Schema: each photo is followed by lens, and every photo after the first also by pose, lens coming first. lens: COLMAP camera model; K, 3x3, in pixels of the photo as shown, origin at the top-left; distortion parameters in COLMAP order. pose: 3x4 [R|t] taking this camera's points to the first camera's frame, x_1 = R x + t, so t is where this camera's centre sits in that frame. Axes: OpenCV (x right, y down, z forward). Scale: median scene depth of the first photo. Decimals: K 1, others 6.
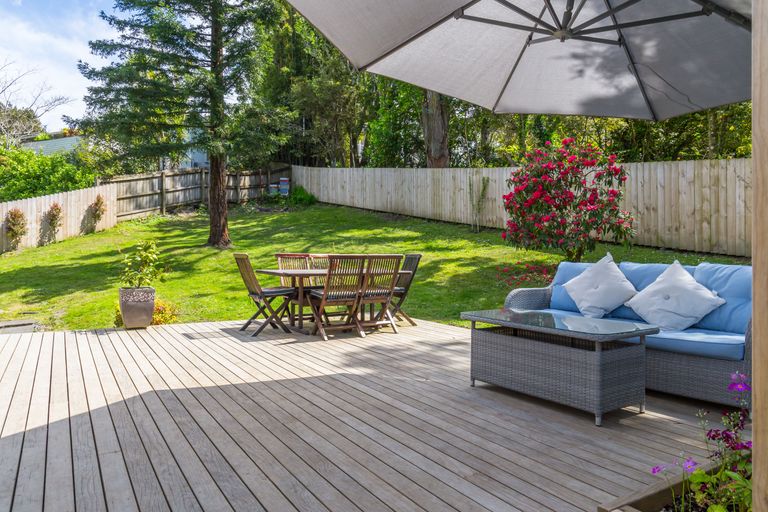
lens RADIAL K [[520.5, 0, 384.5], [0, 520.5, 252.1], [0, 0, 1]] dist [-0.004107, -0.000118]
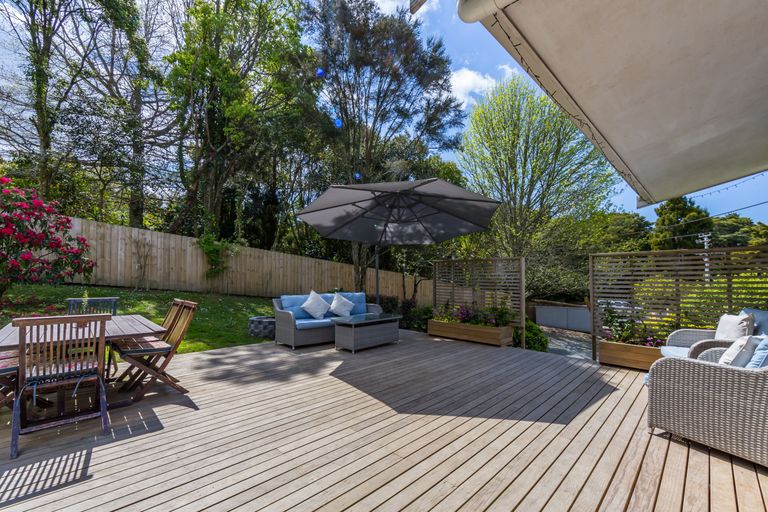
lens RADIAL K [[298.0, 0, 391.3], [0, 298.0, 276.5], [0, 0, 1]] dist [-0.000407, -0.000037]
pose [[-0.197000, -0.000760, 0.980403, -0.998438], [0.000622, 0.999999, 0.000900, -0.064660], [-0.980403, 0.000787, -0.197000, 0.998757]]
